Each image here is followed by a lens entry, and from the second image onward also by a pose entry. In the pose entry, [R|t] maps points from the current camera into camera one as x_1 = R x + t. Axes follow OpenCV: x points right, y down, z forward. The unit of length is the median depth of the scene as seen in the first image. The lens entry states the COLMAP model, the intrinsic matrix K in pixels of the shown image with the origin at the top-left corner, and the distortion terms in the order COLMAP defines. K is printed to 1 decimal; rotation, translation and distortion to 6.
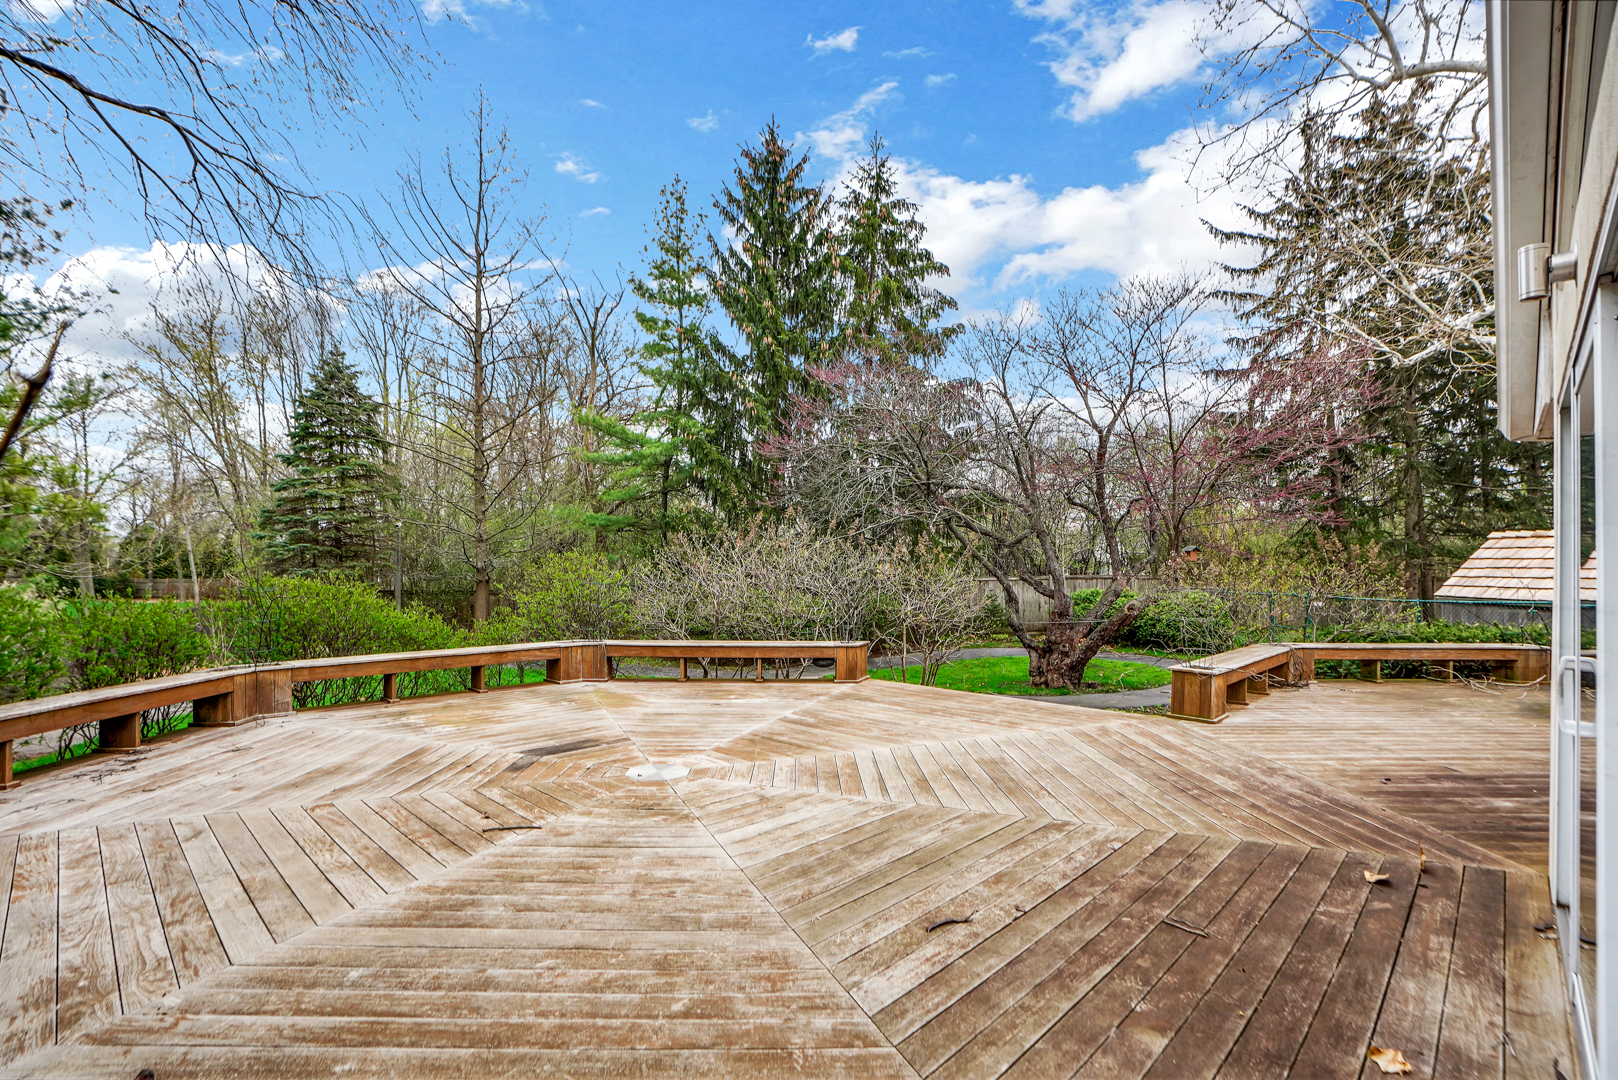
lens RADIAL K [[735.4, 0, 807.9], [0, 735.4, 581.0], [0, 0, 1]] dist [-0.000697, -0.000040]
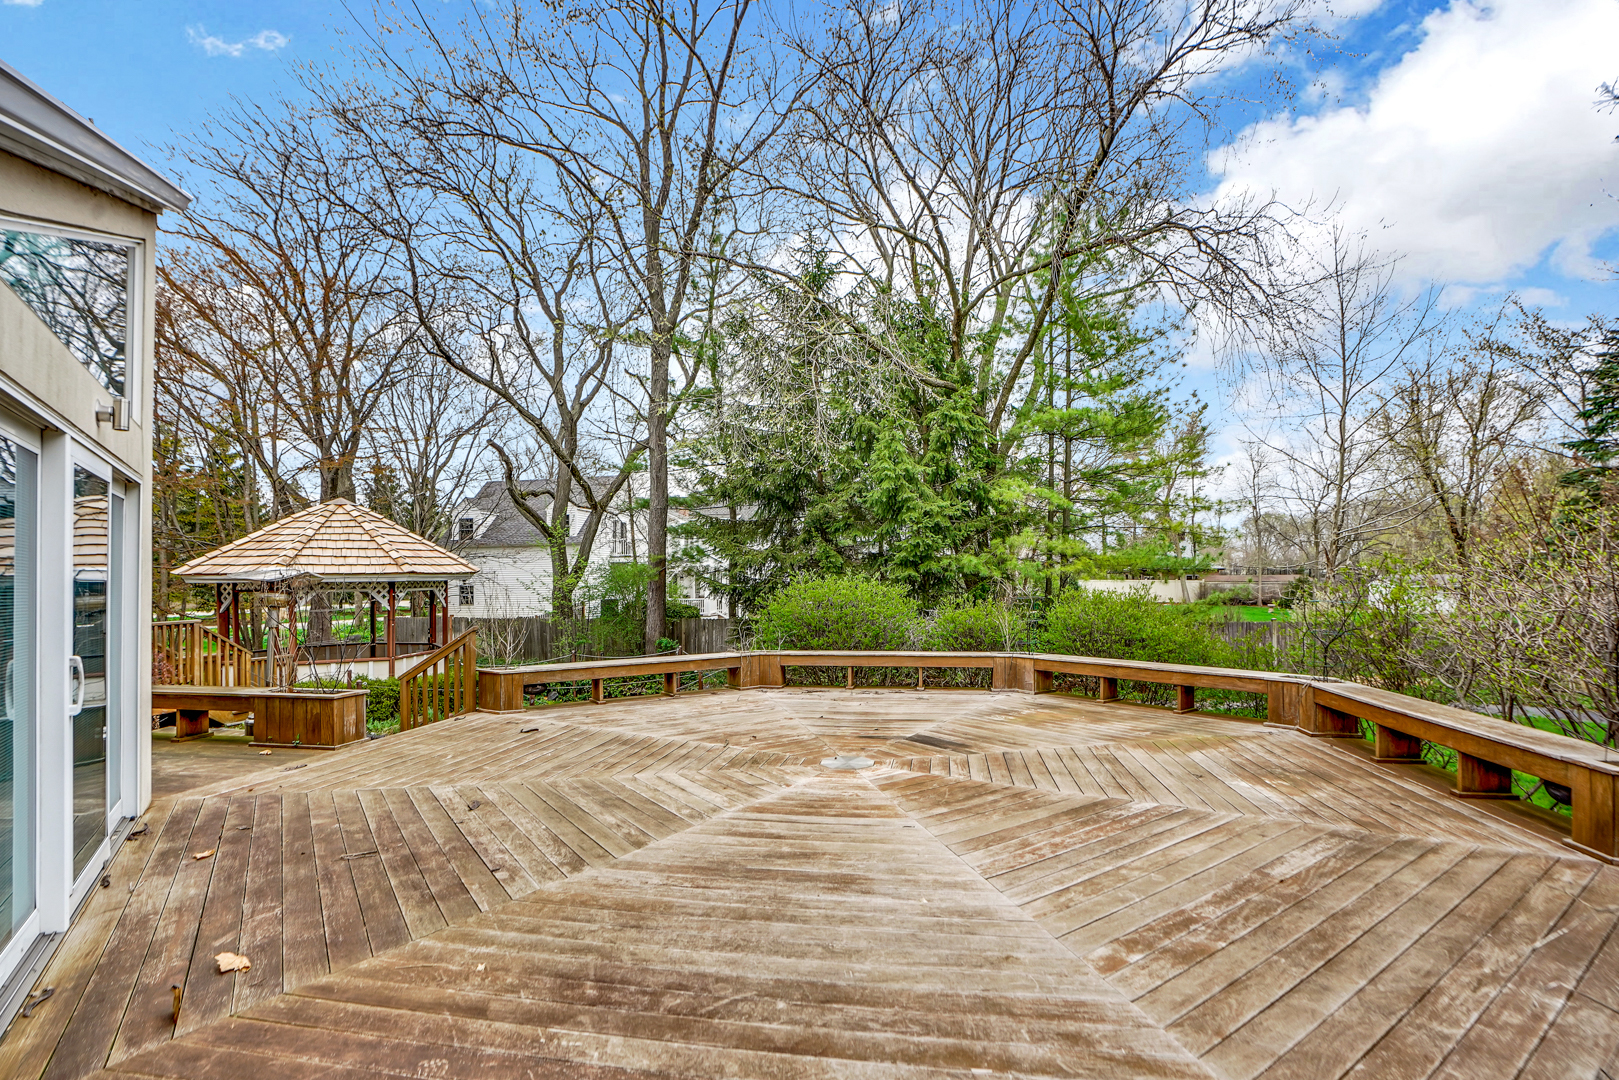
lens RADIAL K [[730.0, 0, 809.2], [0, 730.0, 589.5], [0, 0, 1]] dist [-0.001666, -0.000250]
pose [[-0.181387, -0.003987, -0.983404, 1.276258], [0.001715, 0.999989, -0.004370, -0.011941], [0.983410, -0.002479, -0.181378, 1.556011]]
